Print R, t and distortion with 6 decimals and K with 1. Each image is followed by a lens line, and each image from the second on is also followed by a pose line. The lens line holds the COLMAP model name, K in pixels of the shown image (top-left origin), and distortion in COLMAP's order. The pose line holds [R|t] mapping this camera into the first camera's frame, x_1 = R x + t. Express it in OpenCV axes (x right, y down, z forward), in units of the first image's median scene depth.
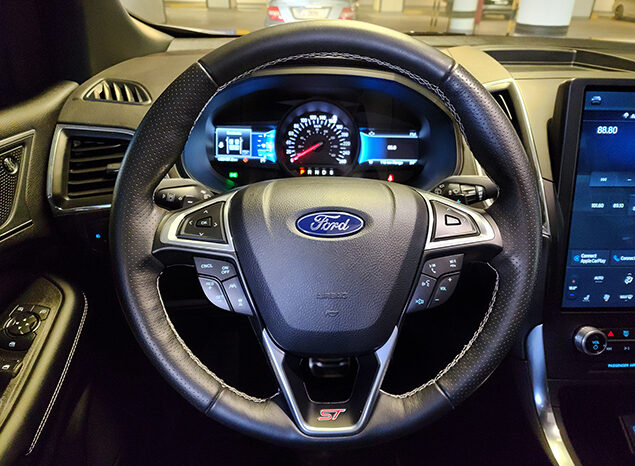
lens RADIAL K [[434.2, 0, 304.7], [0, 434.2, 236.6], [0, 0, 1]] dist [0.038528, -0.032441]
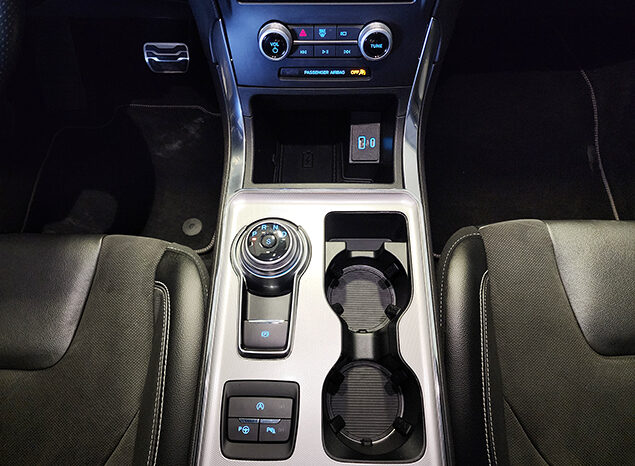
lens RADIAL K [[434.2, 0, 314.3], [0, 434.2, 235.9], [0, 0, 1]] dist [0.038528, -0.032441]
pose [[0.998571, 0.031469, -0.043185, 0.645790], [0.003018, 0.773691, 0.633556, -0.000828], [0.053349, -0.632782, 0.772490, 0.114729]]
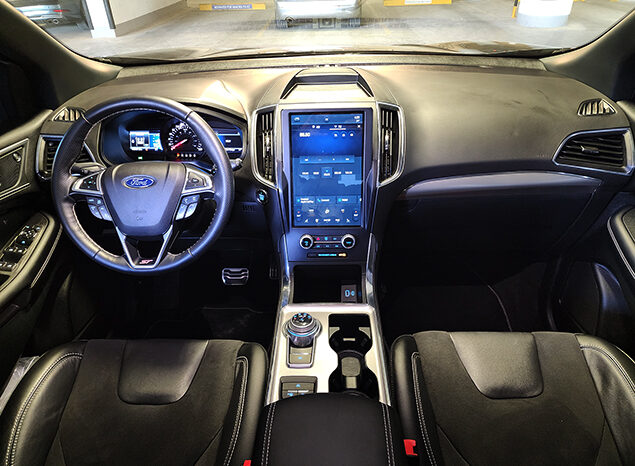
lens RADIAL K [[434.2, 0, 311.7], [0, 434.2, 240.1], [0, 0, 1]] dist [0.038528, -0.032441]
pose [[0.997643, -0.002943, -0.068562, 0.676657], [0.008268, 0.996957, 0.077517, 0.064139], [0.068125, -0.077901, 0.994631, -0.789513]]
